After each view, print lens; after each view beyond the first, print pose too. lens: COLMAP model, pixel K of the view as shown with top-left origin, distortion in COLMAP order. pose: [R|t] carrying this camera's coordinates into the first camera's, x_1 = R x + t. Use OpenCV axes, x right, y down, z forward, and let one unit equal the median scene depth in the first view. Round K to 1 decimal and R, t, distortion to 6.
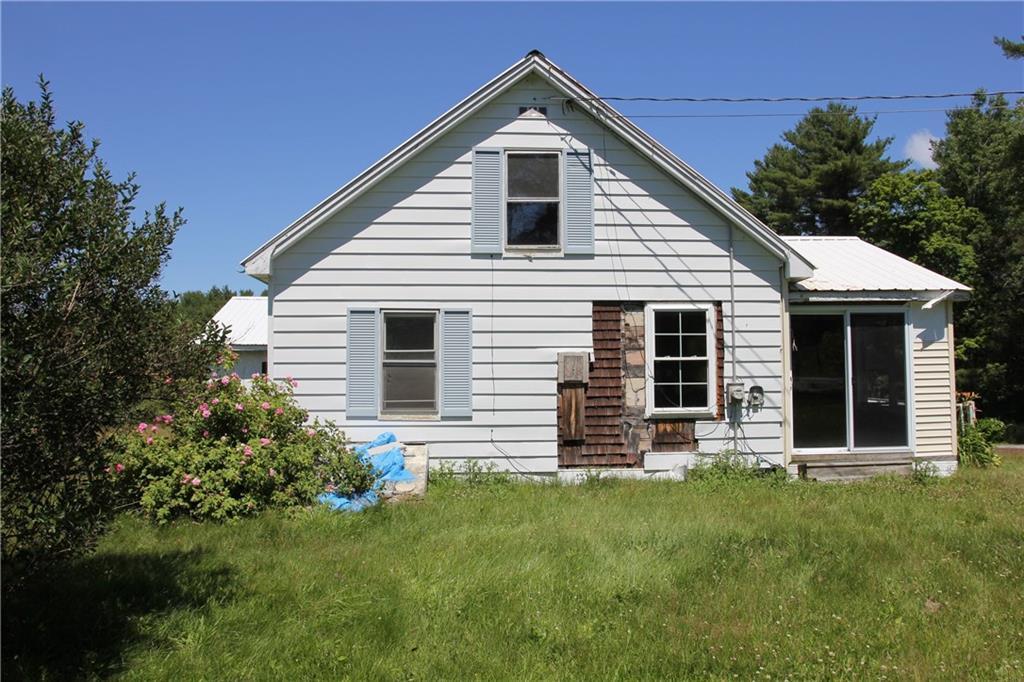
lens RADIAL K [[783.7, 0, 512.0], [0, 783.7, 341.0], [0, 0, 1]] dist [-0.099182, 0.046508]
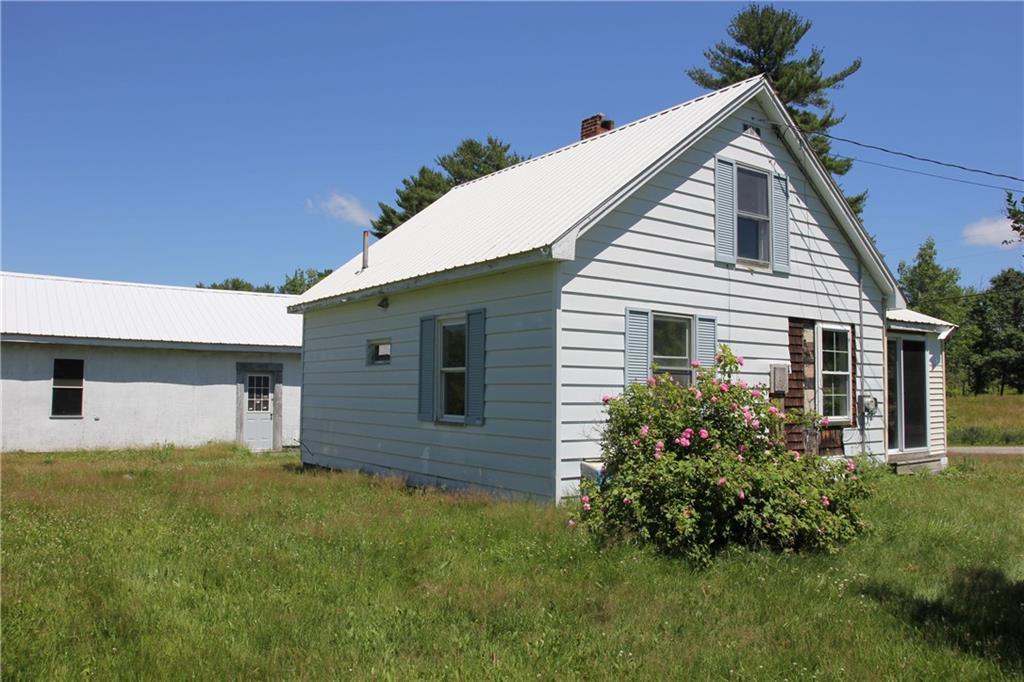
lens RADIAL K [[783.7, 0, 512.0], [0, 783.7, 341.0], [0, 0, 1]] dist [-0.099182, 0.046508]
pose [[0.852303, 0.049239, 0.520725, -0.768249], [-0.042177, 0.998787, -0.025411, 0.024554], [-0.521344, -0.000305, 0.853346, 0.290295]]
